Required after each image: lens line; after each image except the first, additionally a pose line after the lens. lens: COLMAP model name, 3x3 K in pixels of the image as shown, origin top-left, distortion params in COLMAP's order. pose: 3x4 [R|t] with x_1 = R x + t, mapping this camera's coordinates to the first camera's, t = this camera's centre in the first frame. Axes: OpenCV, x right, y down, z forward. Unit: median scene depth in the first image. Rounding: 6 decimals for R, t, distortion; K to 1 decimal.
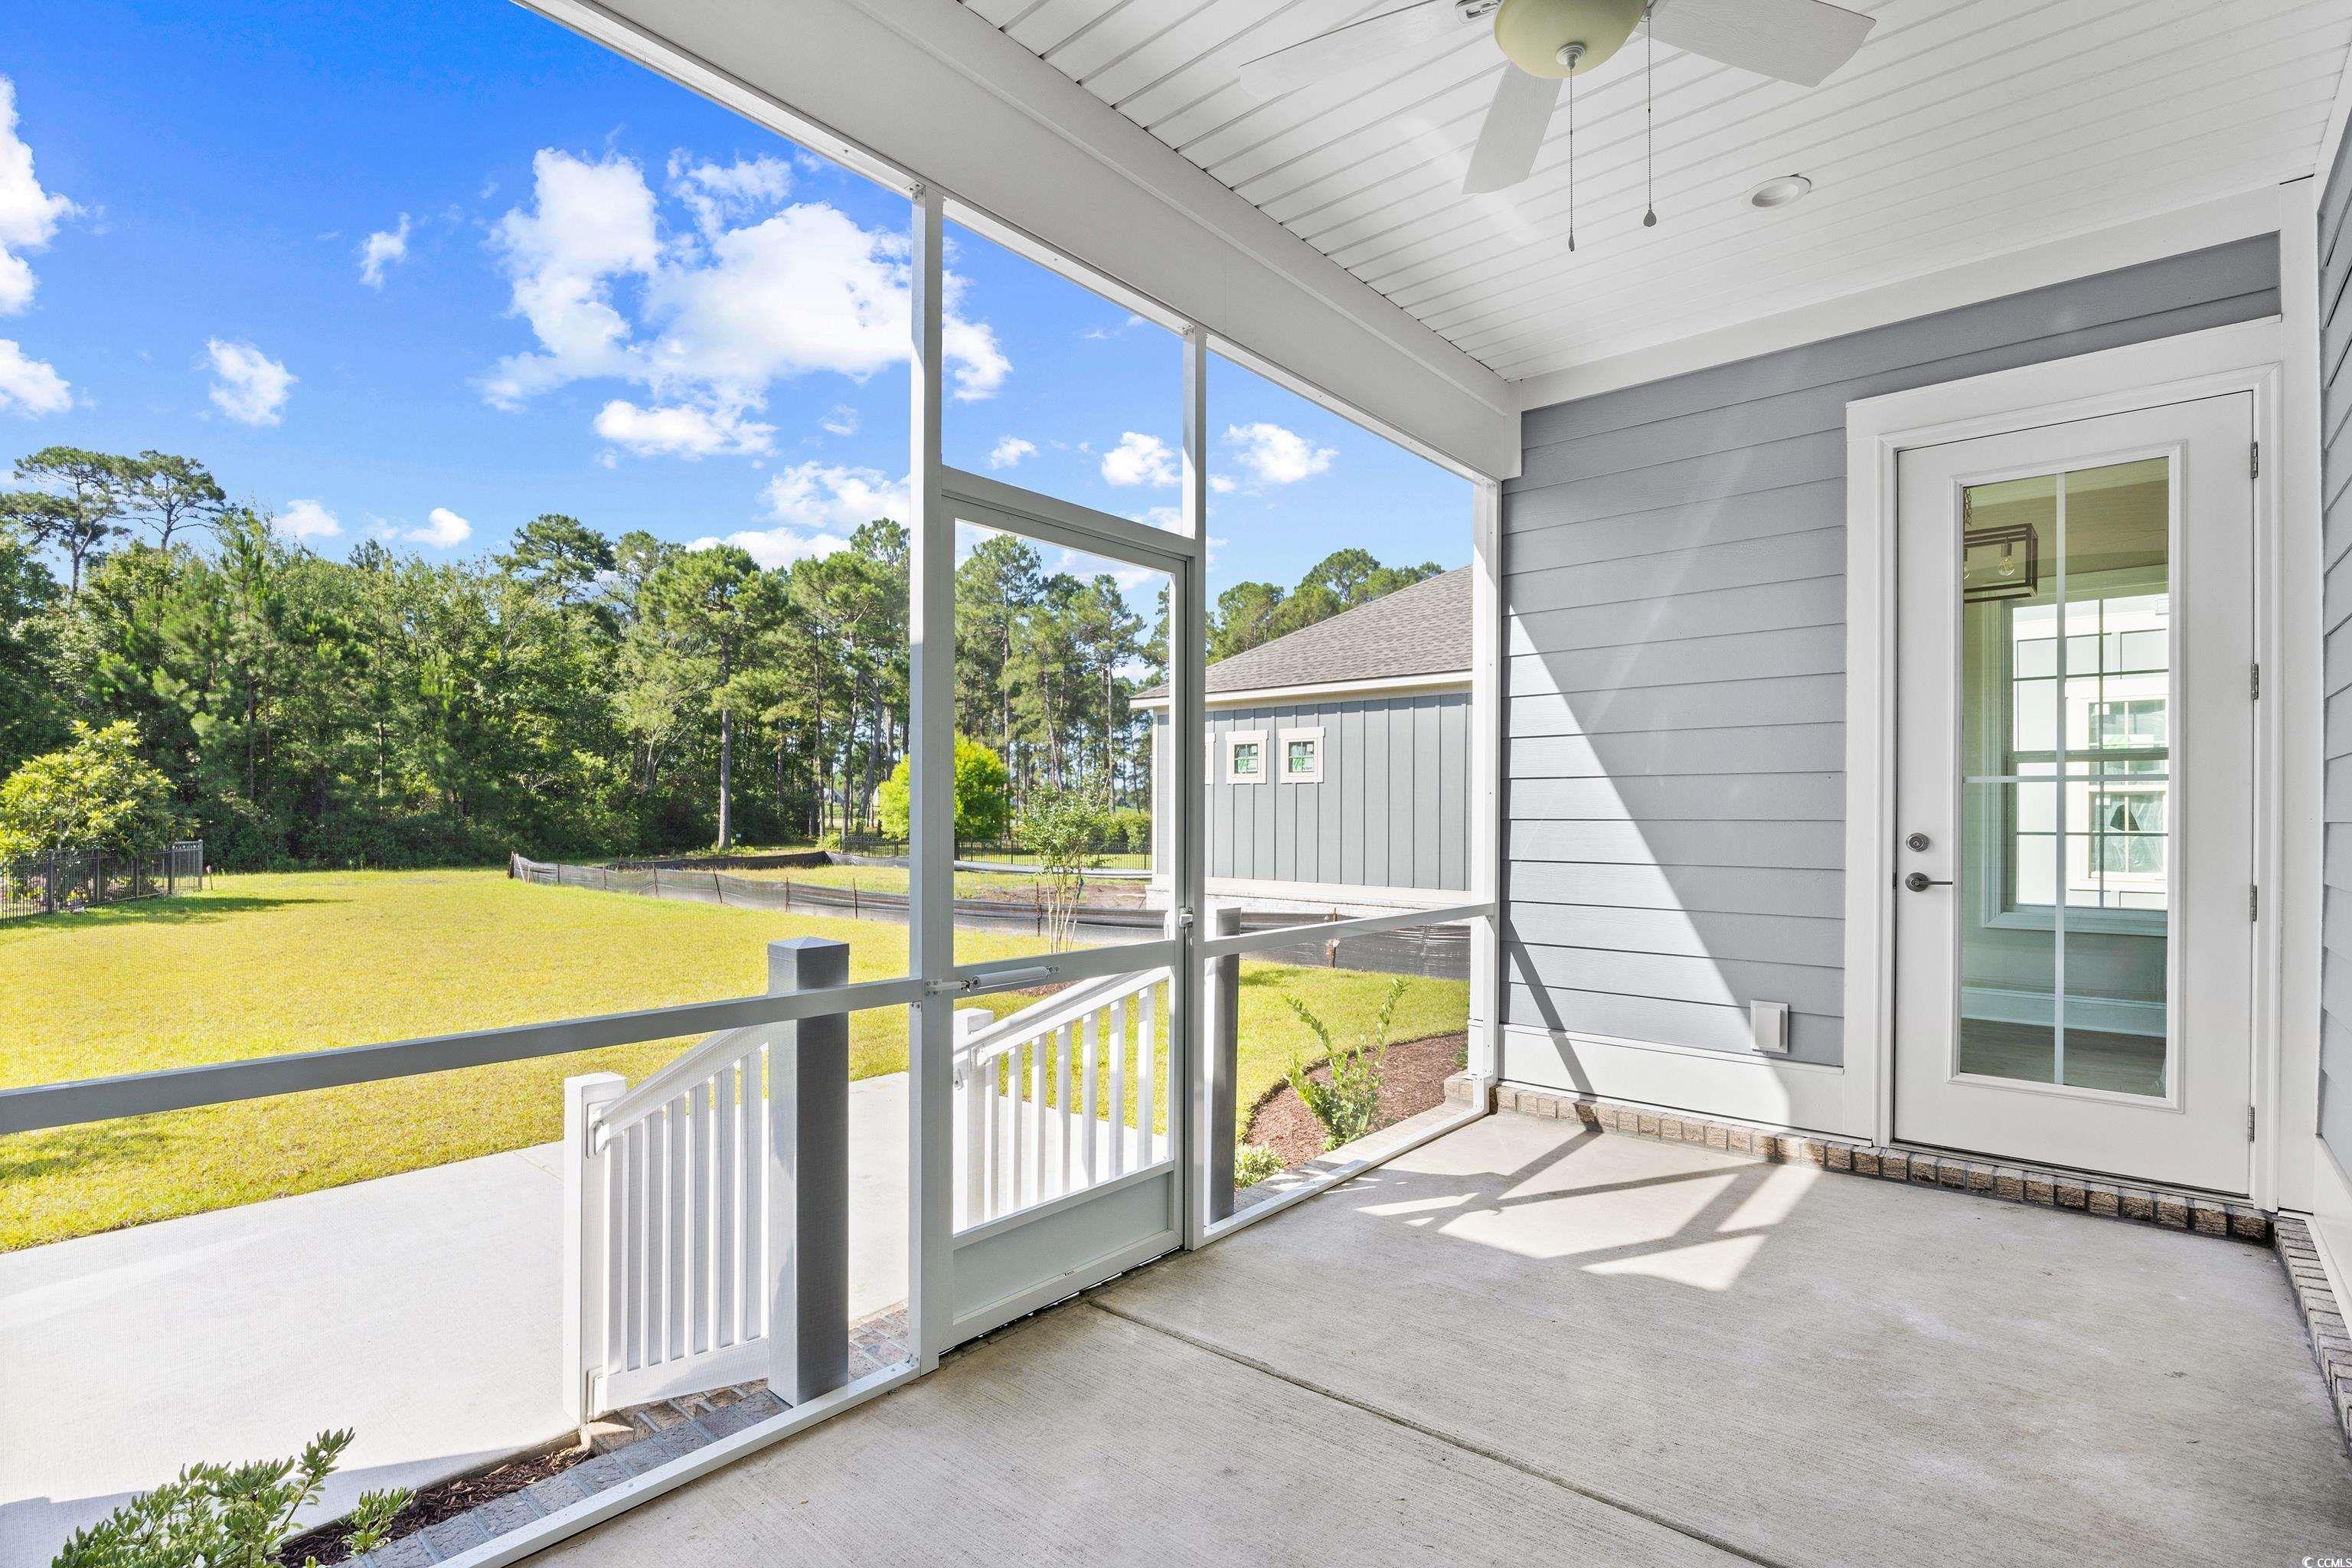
lens RADIAL K [[1105.9, 0, 1185.7], [0, 1105.9, 785.4], [0, 0, 1]] dist [-0.016252, 0.000512]
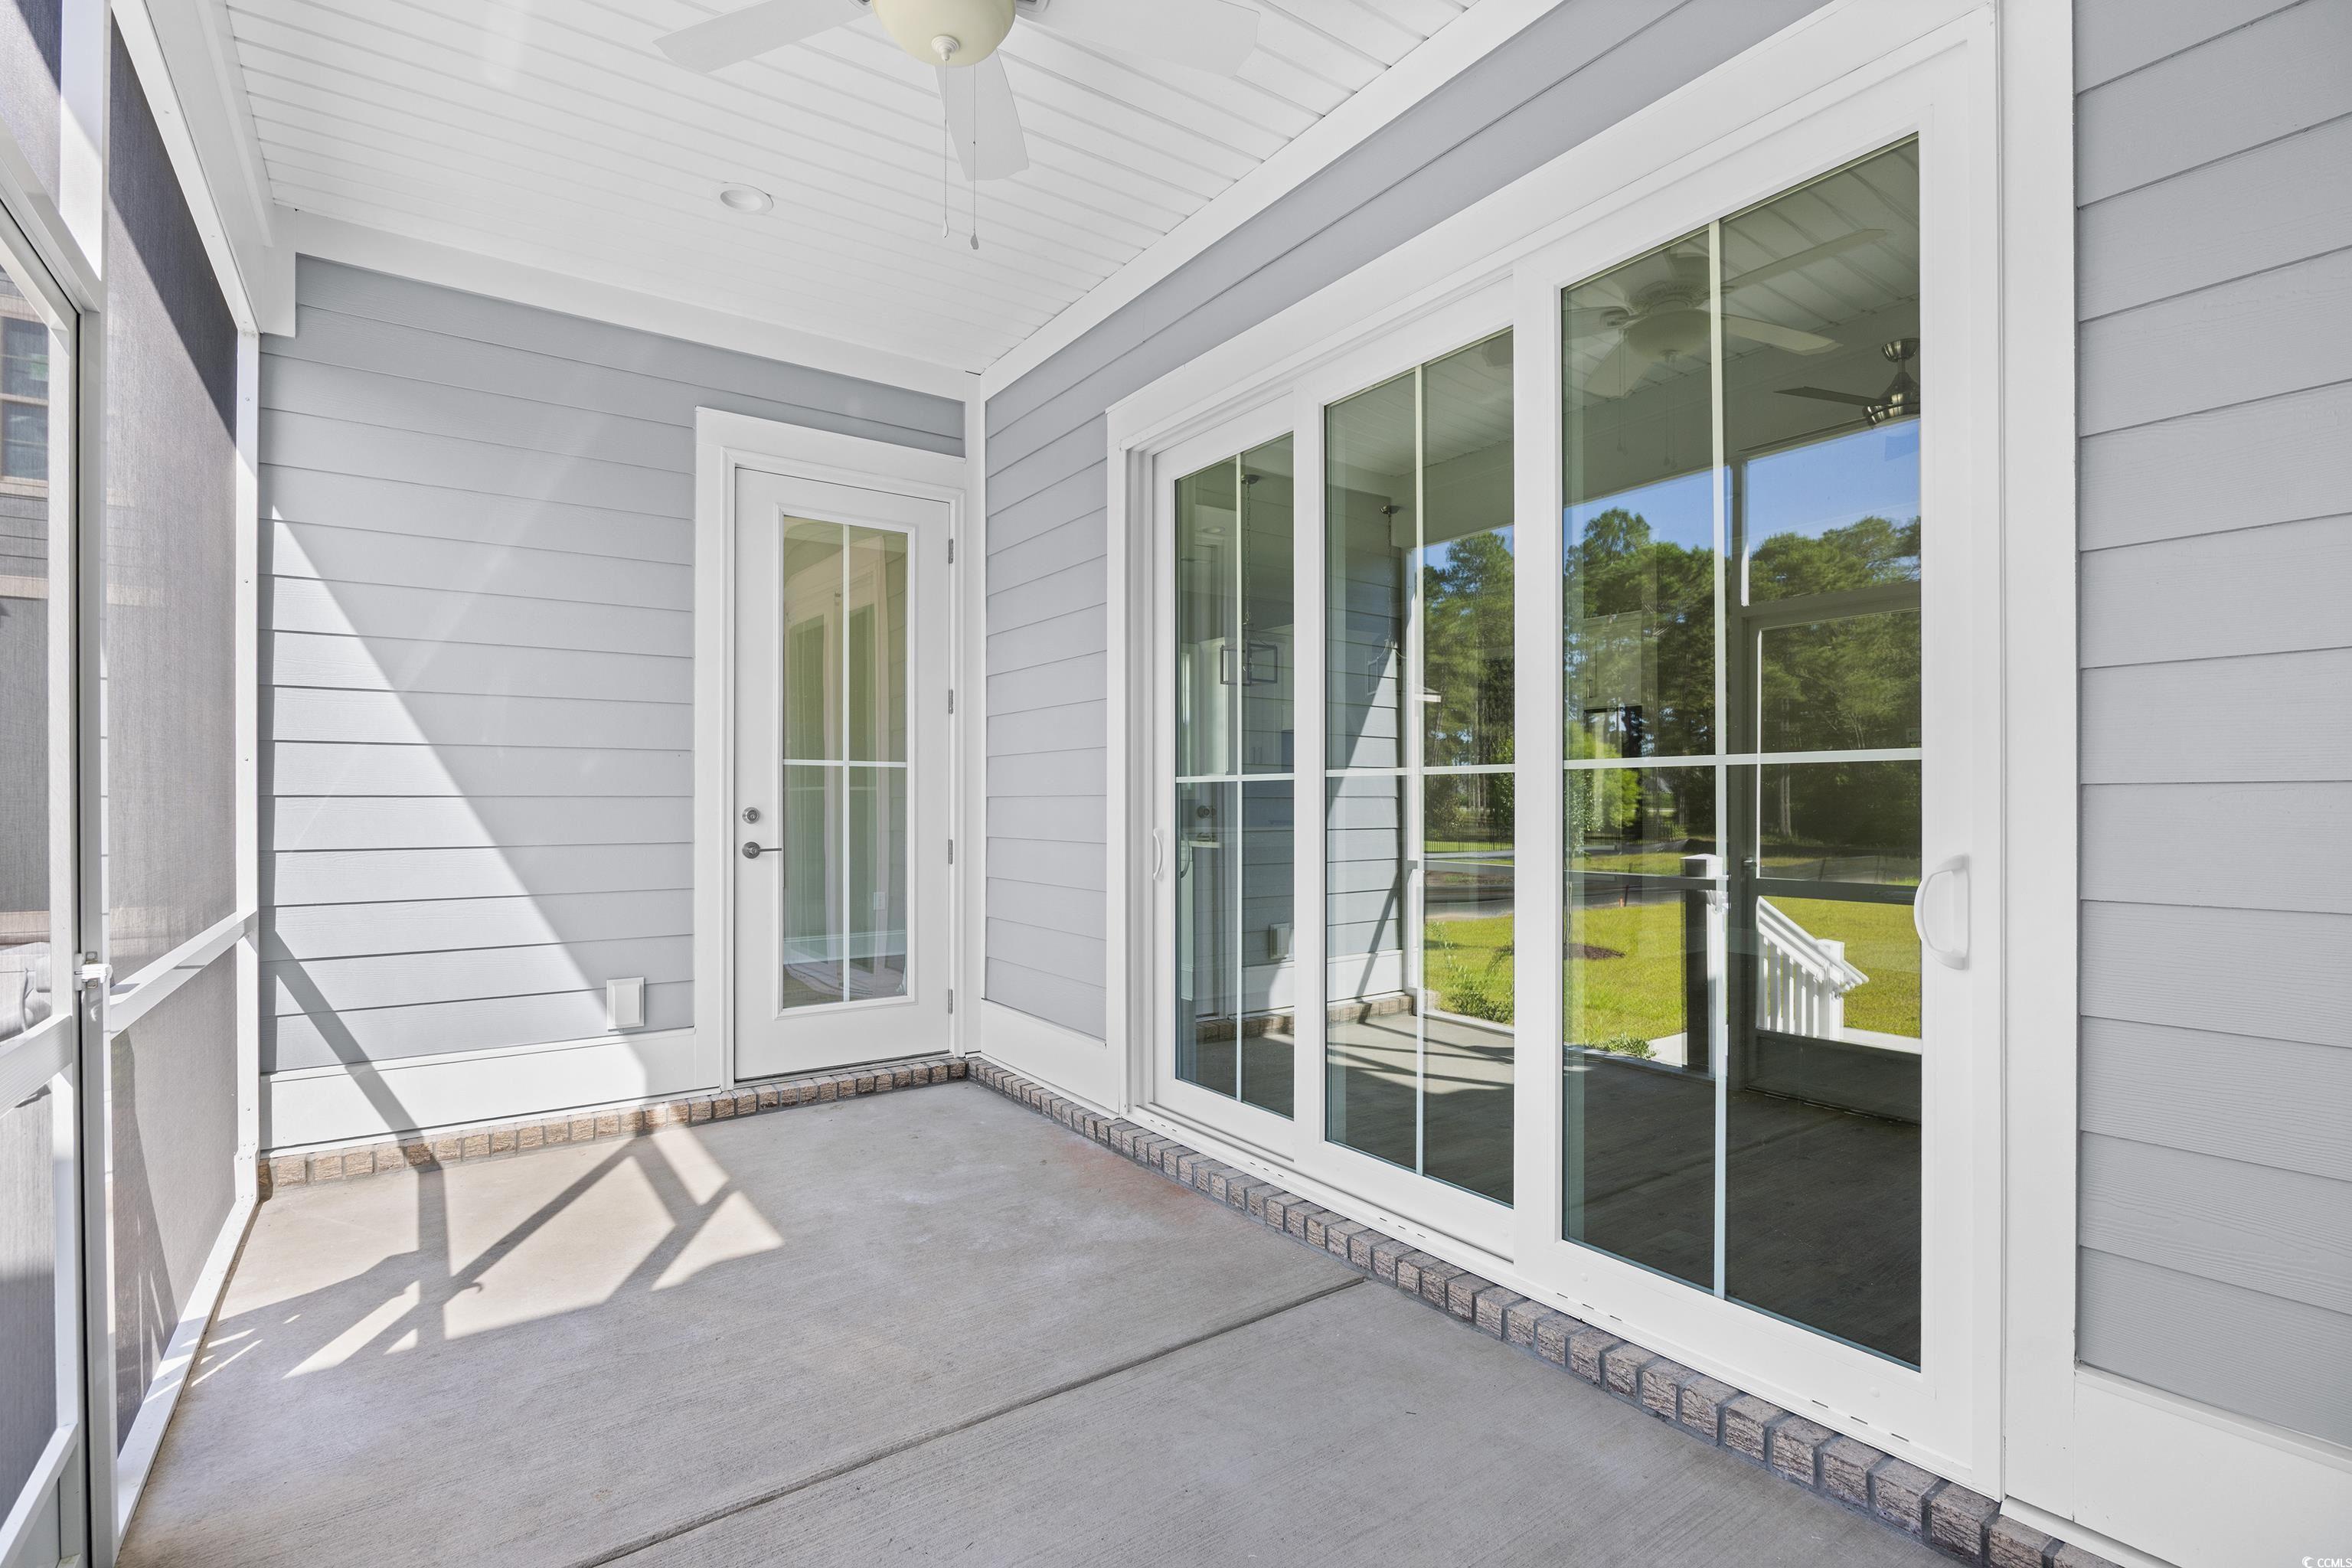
lens RADIAL K [[1088.8, 0, 1175.4], [0, 1088.8, 780.6], [0, 0, 1]] dist [-0.014652, 0.000834]
pose [[0.240767, 0.014860, 0.970469, -0.327080], [-0.024496, 0.999657, -0.009229, 0.015570], [-0.970274, -0.021551, 0.241049, 0.304152]]
